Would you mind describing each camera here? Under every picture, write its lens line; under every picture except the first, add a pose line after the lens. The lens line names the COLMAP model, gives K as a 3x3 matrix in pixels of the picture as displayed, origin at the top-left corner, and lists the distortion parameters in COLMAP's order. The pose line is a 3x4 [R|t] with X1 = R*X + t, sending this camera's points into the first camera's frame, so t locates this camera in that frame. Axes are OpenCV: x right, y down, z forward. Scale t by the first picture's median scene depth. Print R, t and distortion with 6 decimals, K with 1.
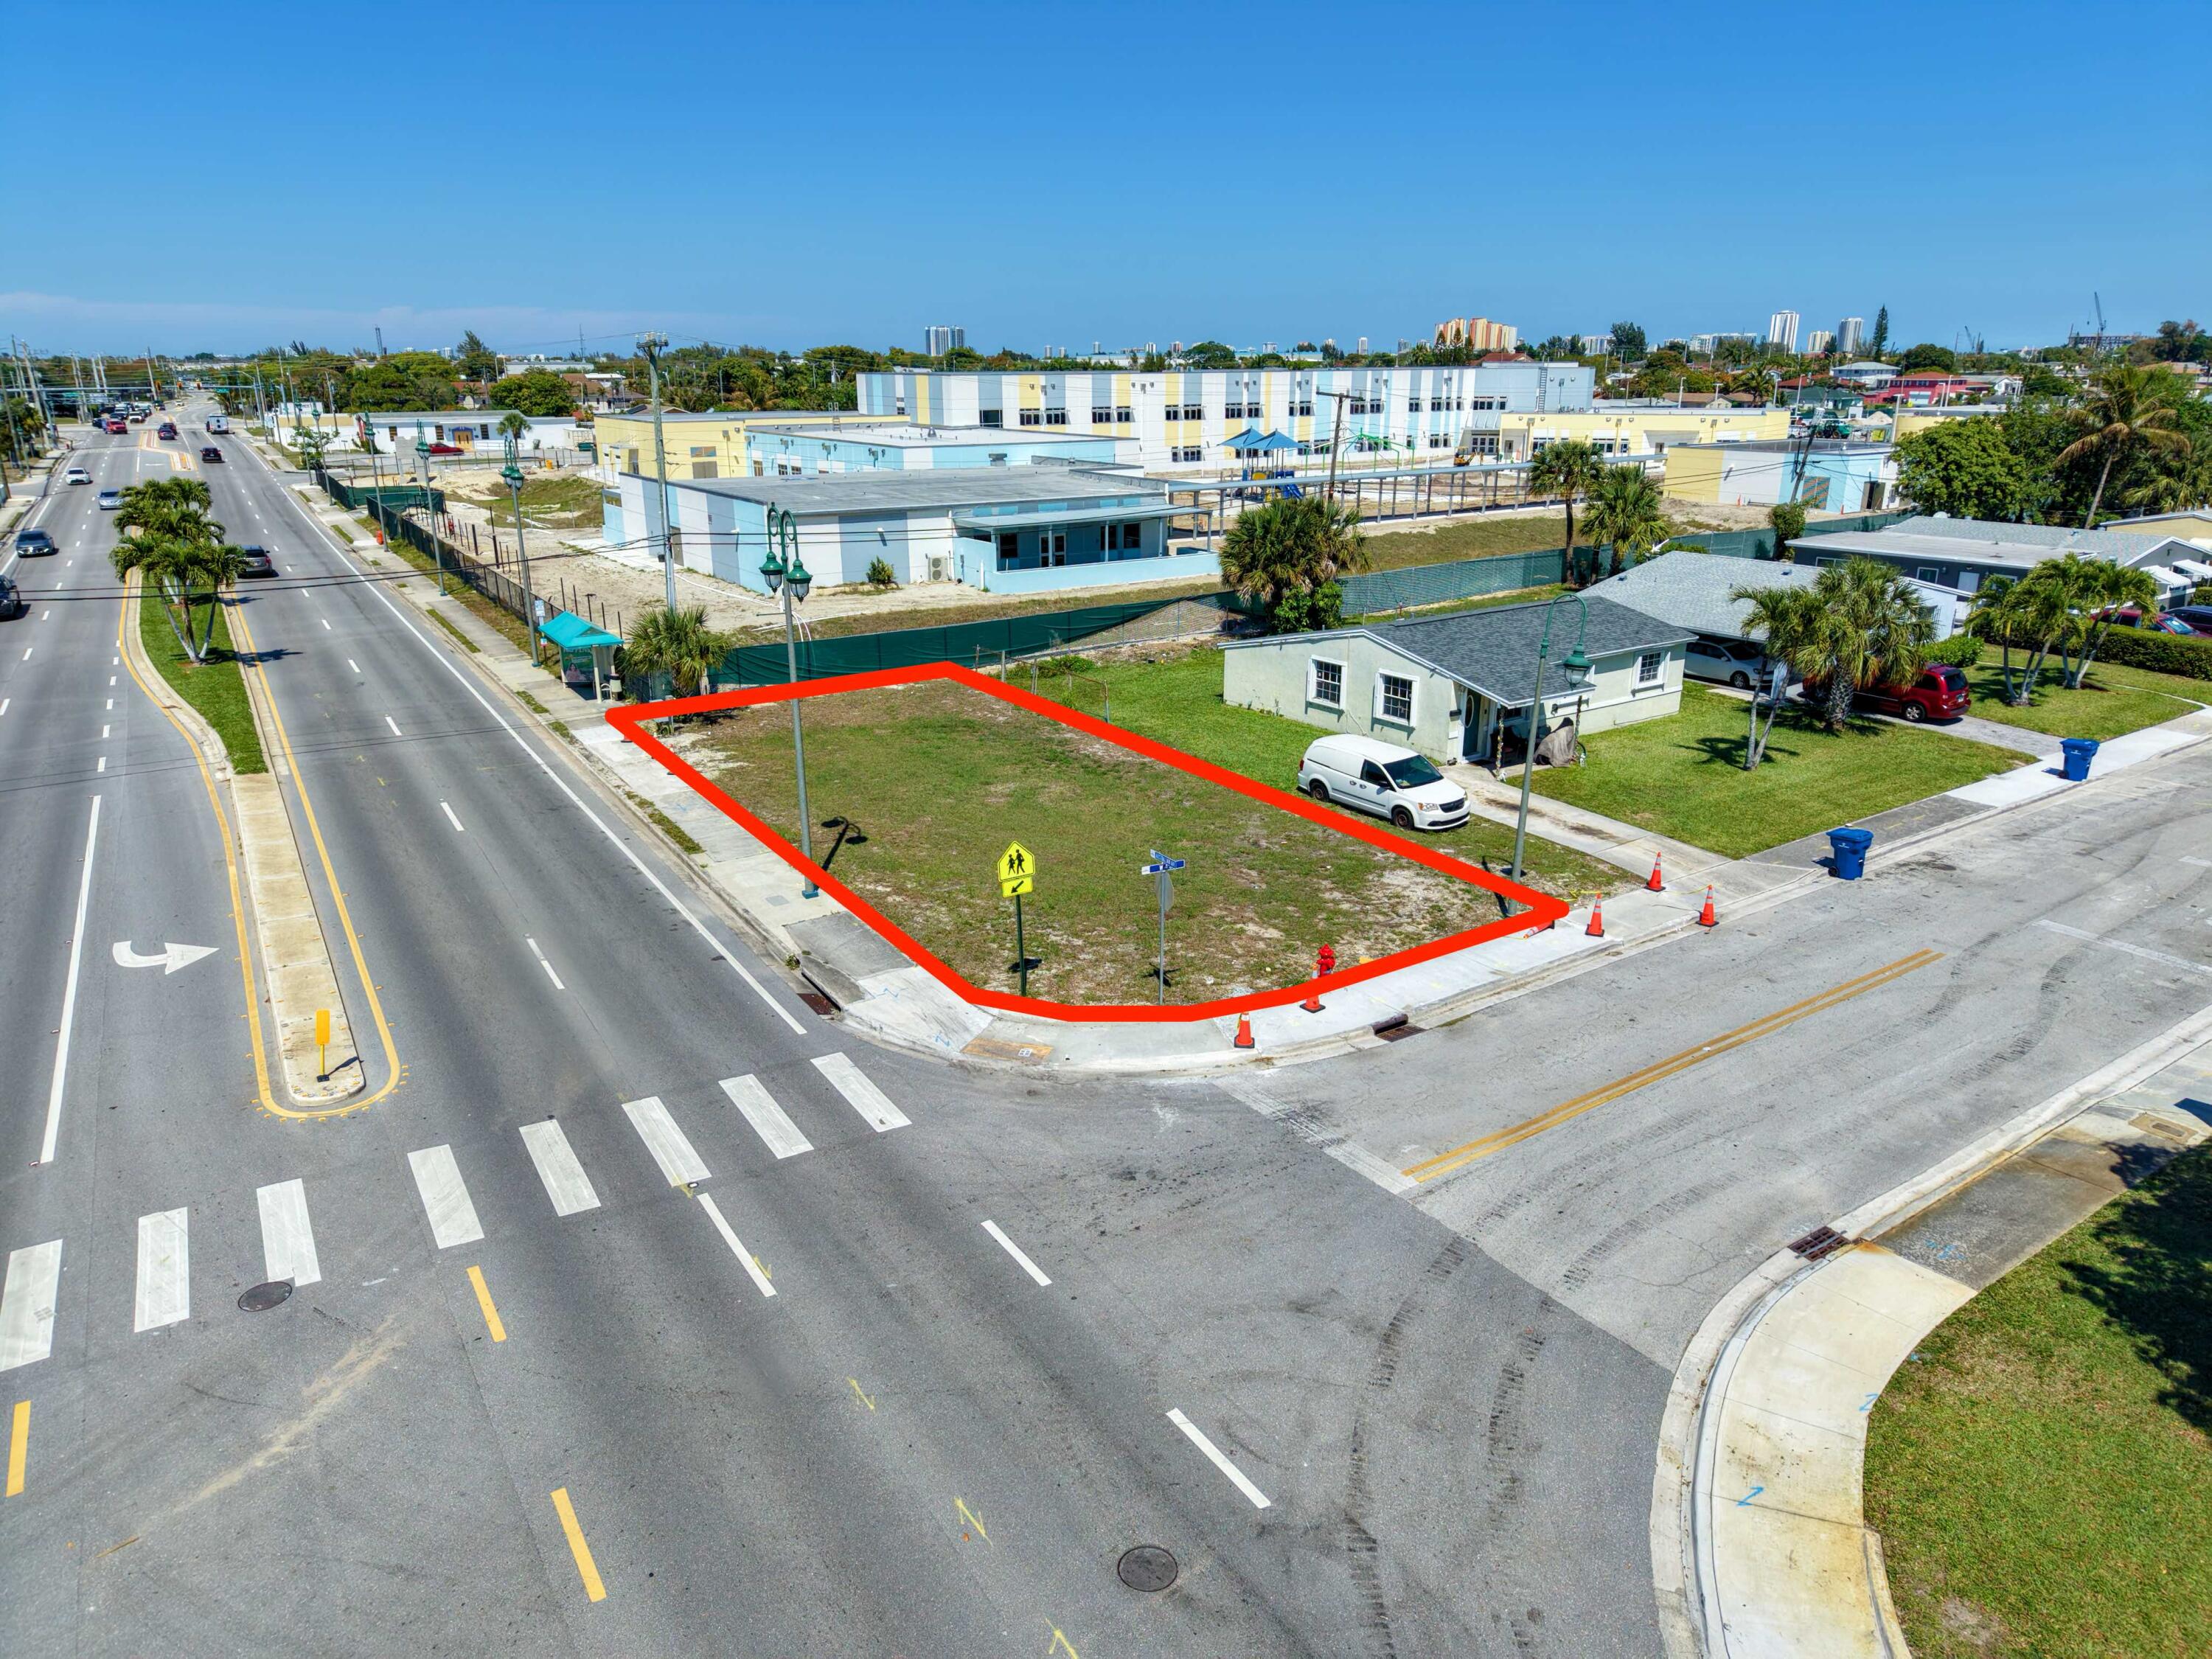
lens RADIAL K [[1492.3, 0, 1106.0], [0, 1492.3, 829.5], [0, 0, 1]] dist [-0.007923, -0.002178]
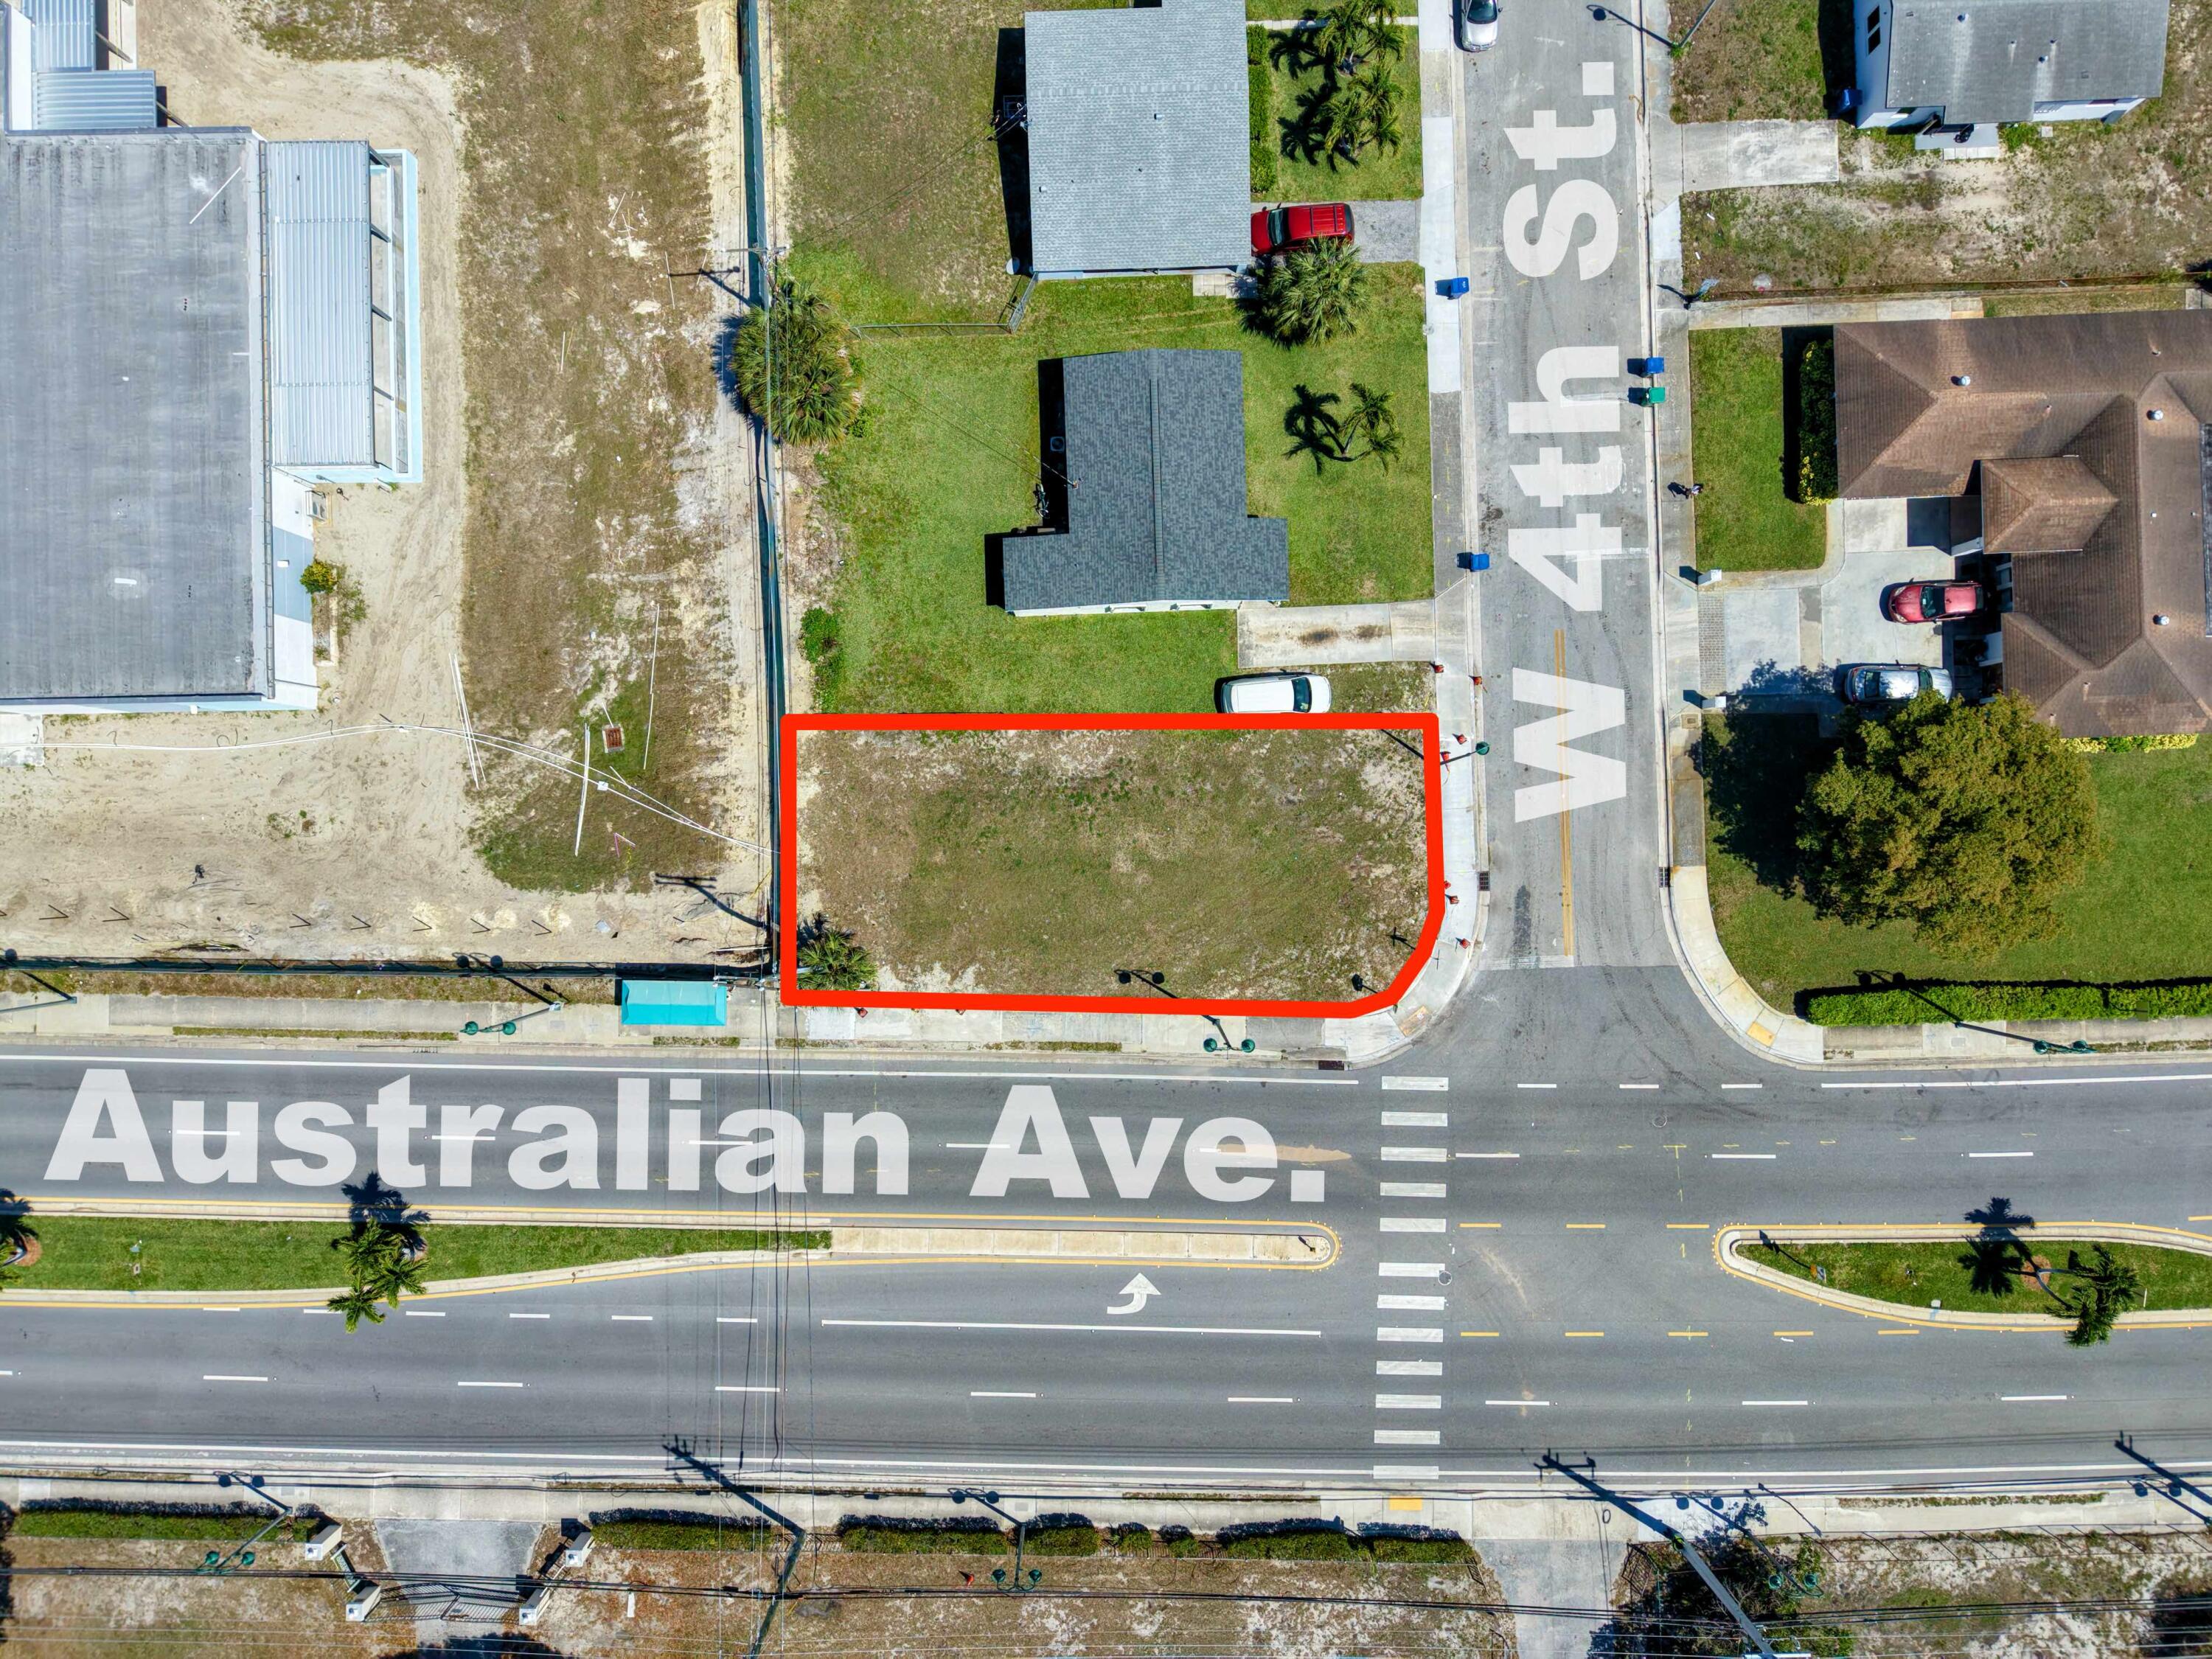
lens RADIAL K [[1468.1, 0, 1106.0], [0, 1468.1, 829.5], [0, 0, 1]] dist [0.023885, -0.017772]
pose [[0.537604, -0.843189, 0.003844, -0.073825], [0.259895, 0.170038, 0.950548, -2.159334], [-0.802145, -0.510019, 0.310553, 0.703536]]
